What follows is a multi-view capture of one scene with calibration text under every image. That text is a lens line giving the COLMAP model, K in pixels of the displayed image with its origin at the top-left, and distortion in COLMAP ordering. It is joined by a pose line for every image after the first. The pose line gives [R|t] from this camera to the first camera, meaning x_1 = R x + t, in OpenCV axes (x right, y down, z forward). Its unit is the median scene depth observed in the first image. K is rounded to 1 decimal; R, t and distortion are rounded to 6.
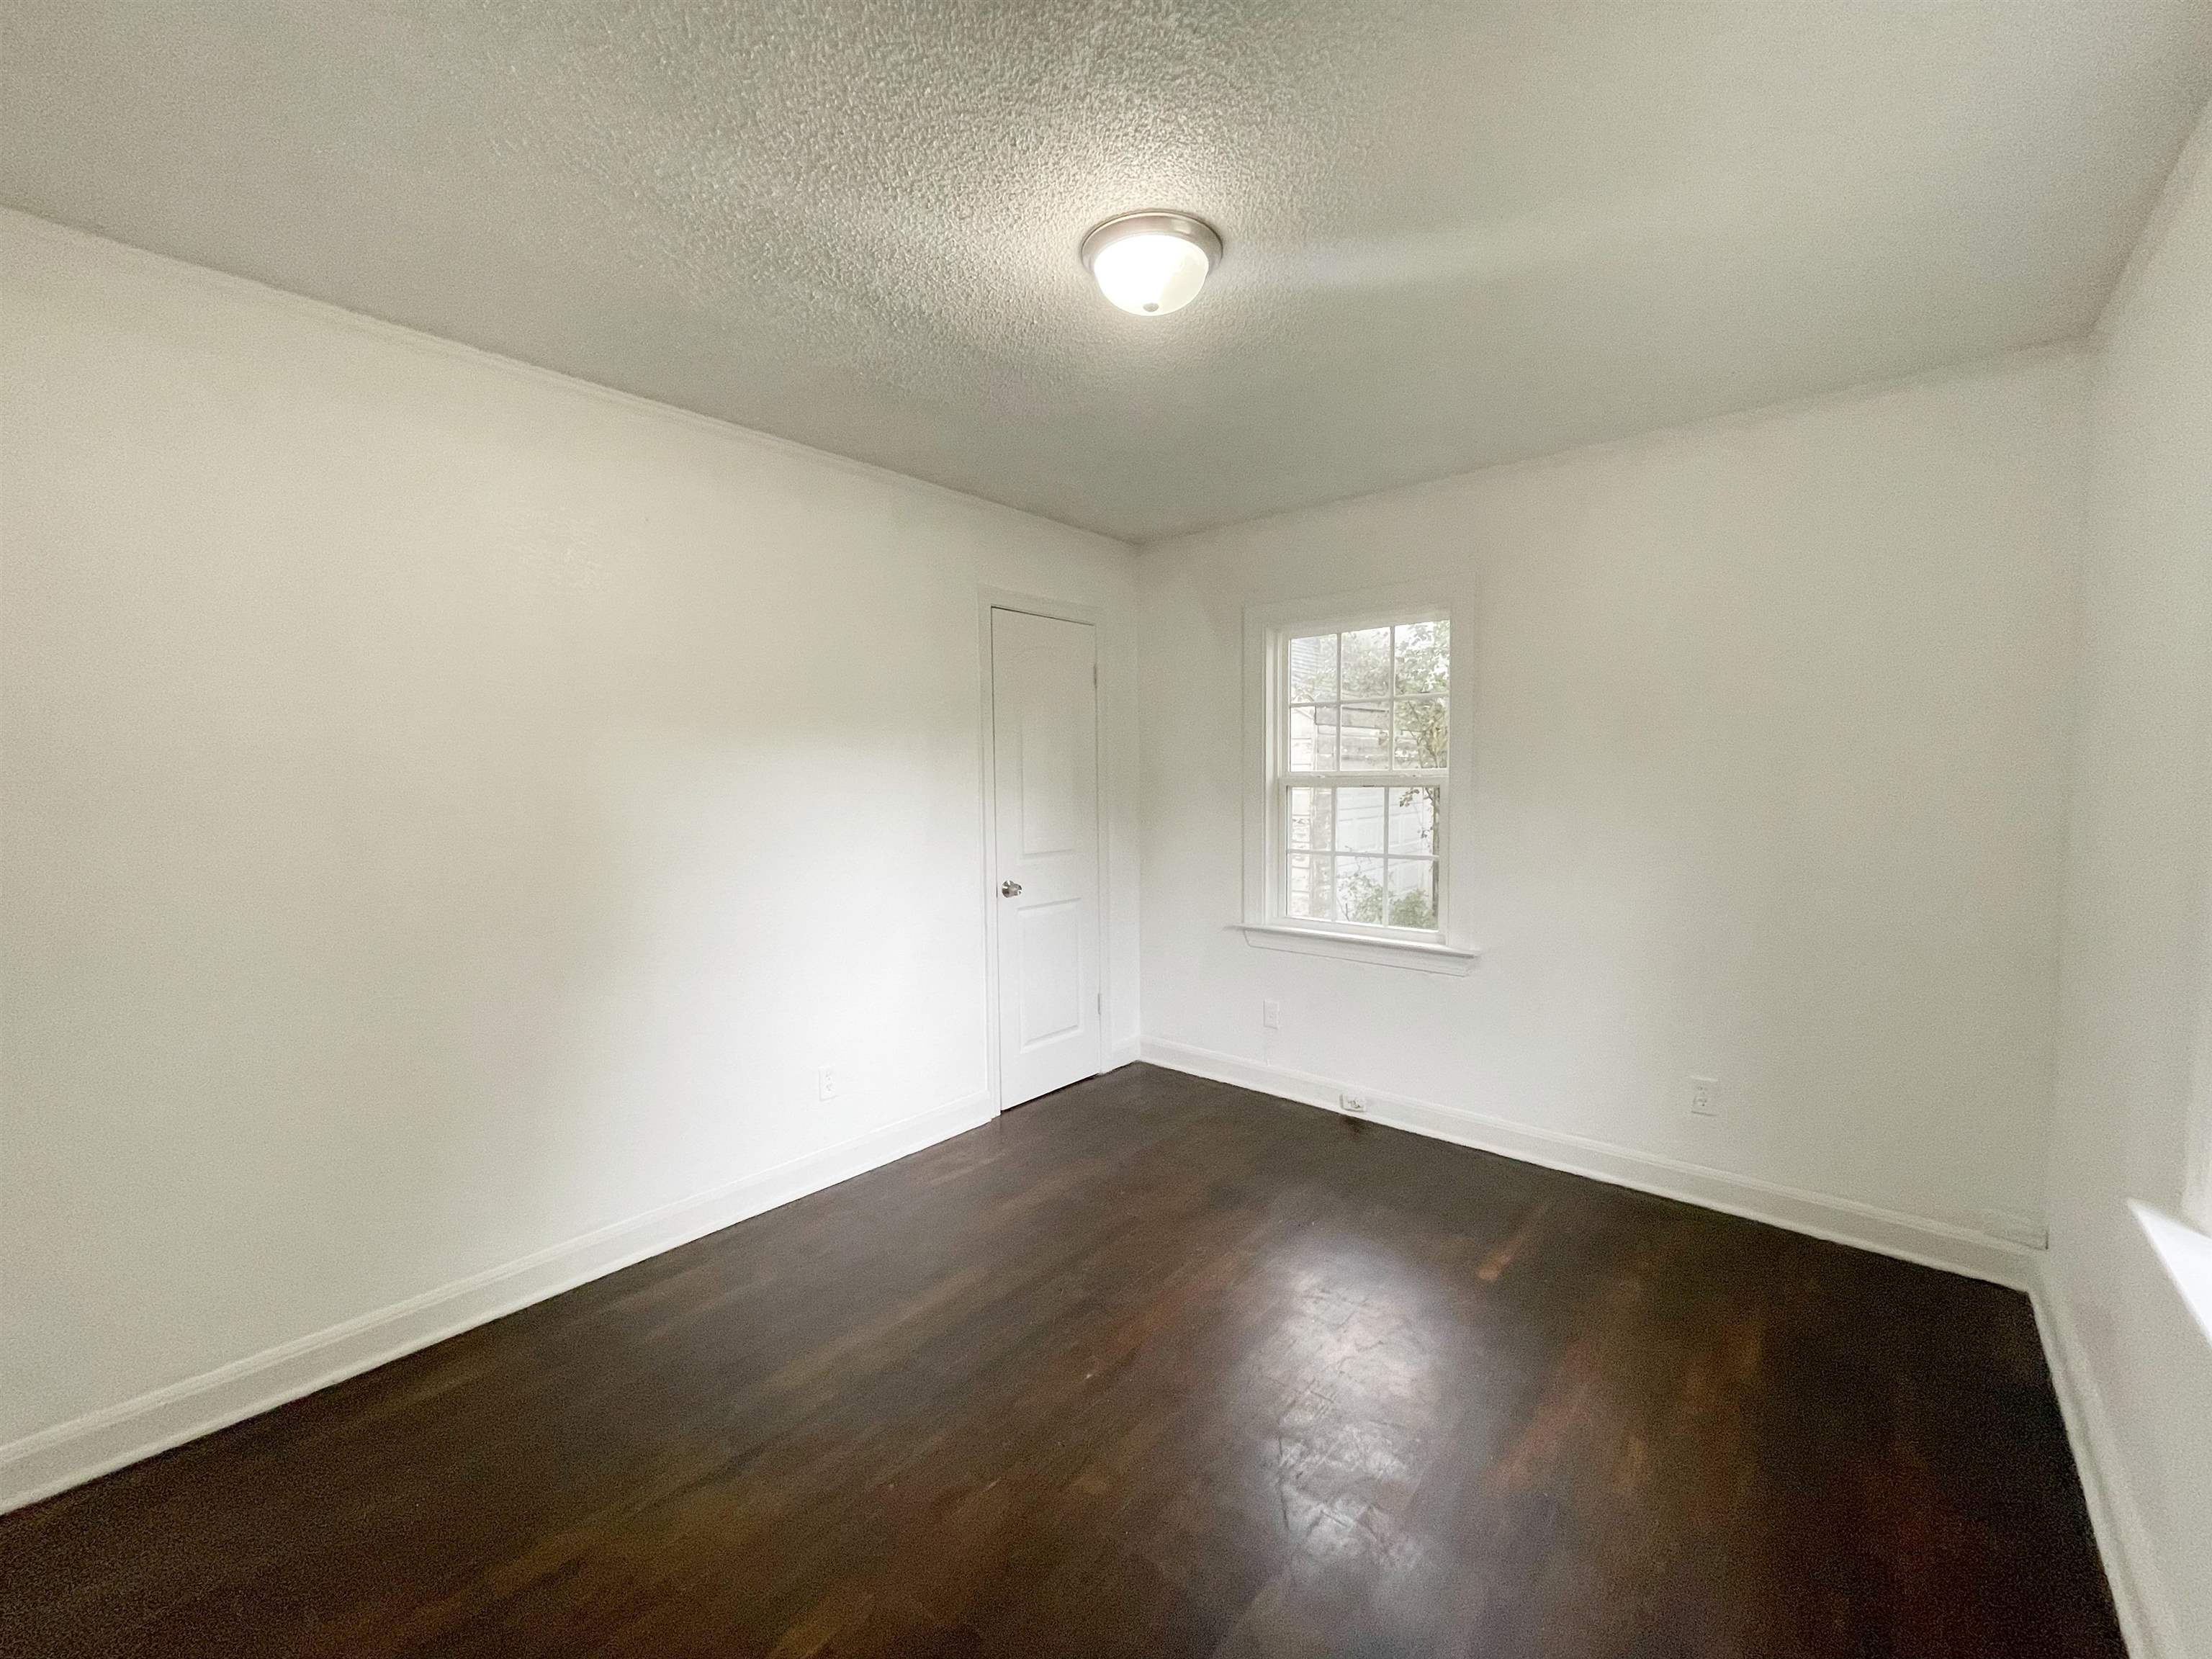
lens RADIAL K [[894.3, 0, 1120.3], [0, 894.3, 824.7], [0, 0, 1]] dist [-0.002987, 0.000020]
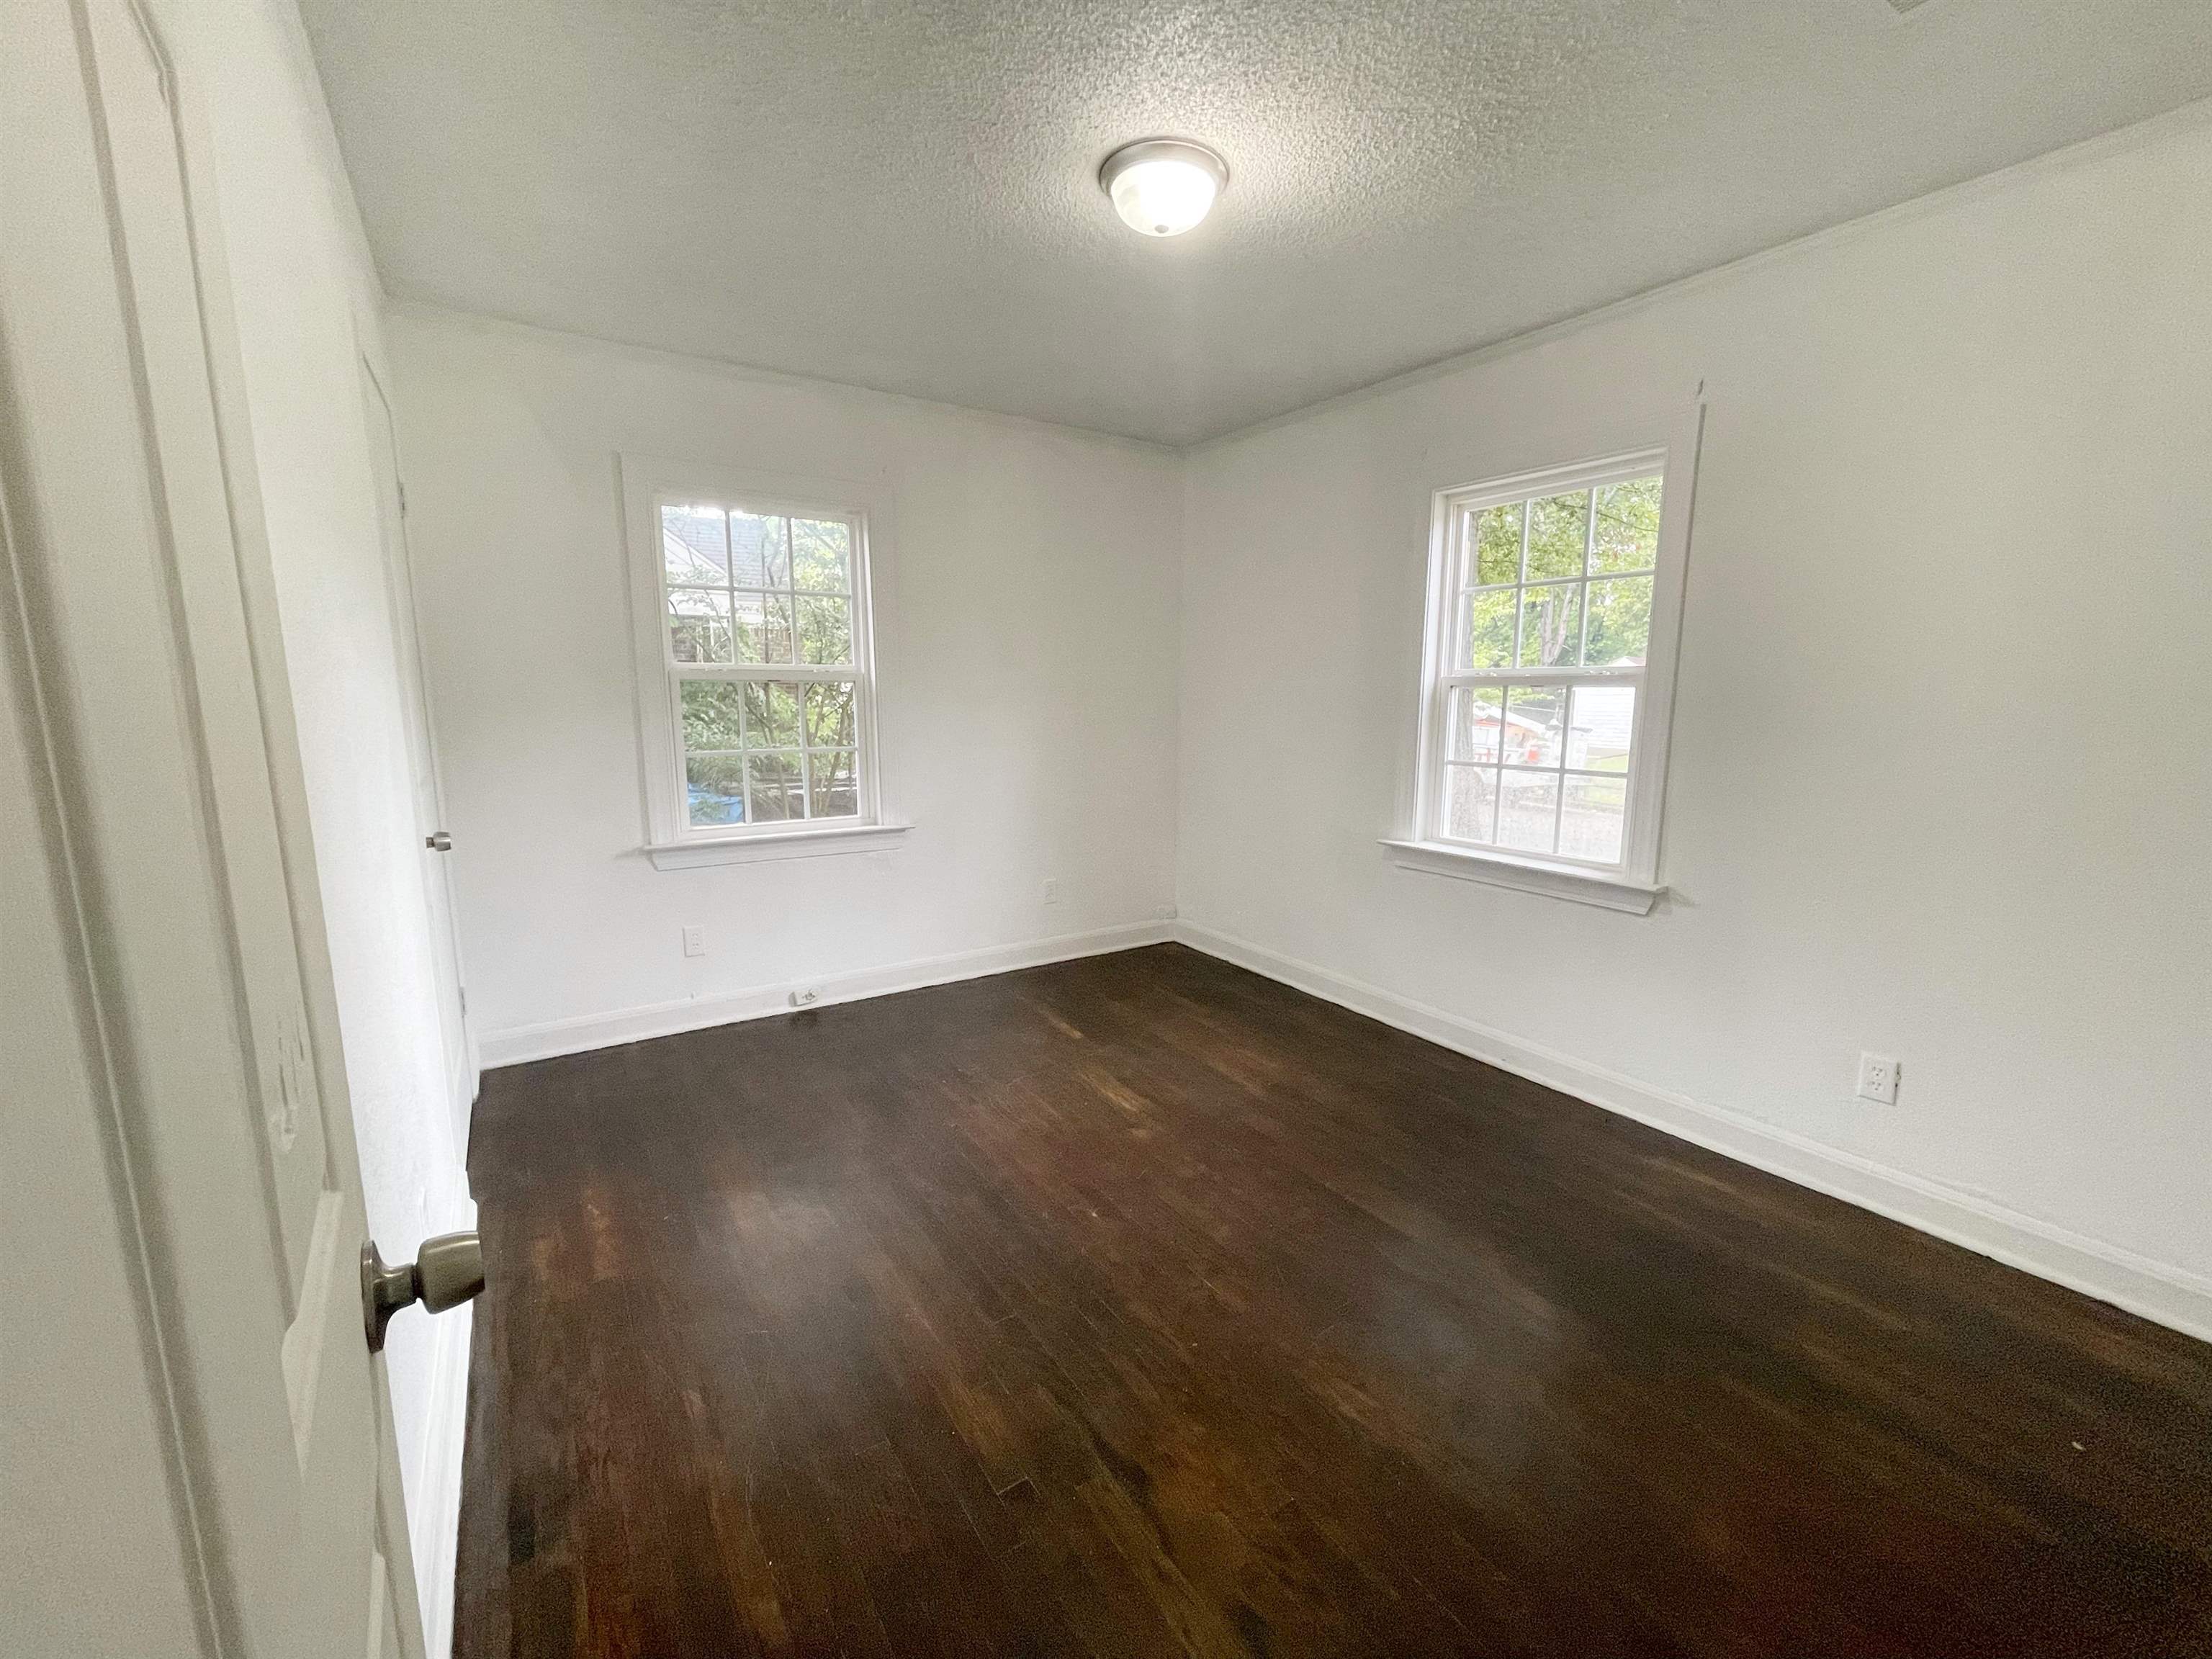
lens RADIAL K [[894.3, 0, 1118.8], [0, 894.3, 836.2], [0, 0, 1]] dist [-0.002987, 0.000020]
pose [[0.276107, -0.158791, 0.947919, -0.602202], [0.041642, 0.987308, 0.153260, -0.009095], [-0.960224, -0.002843, 0.279215, 0.394589]]
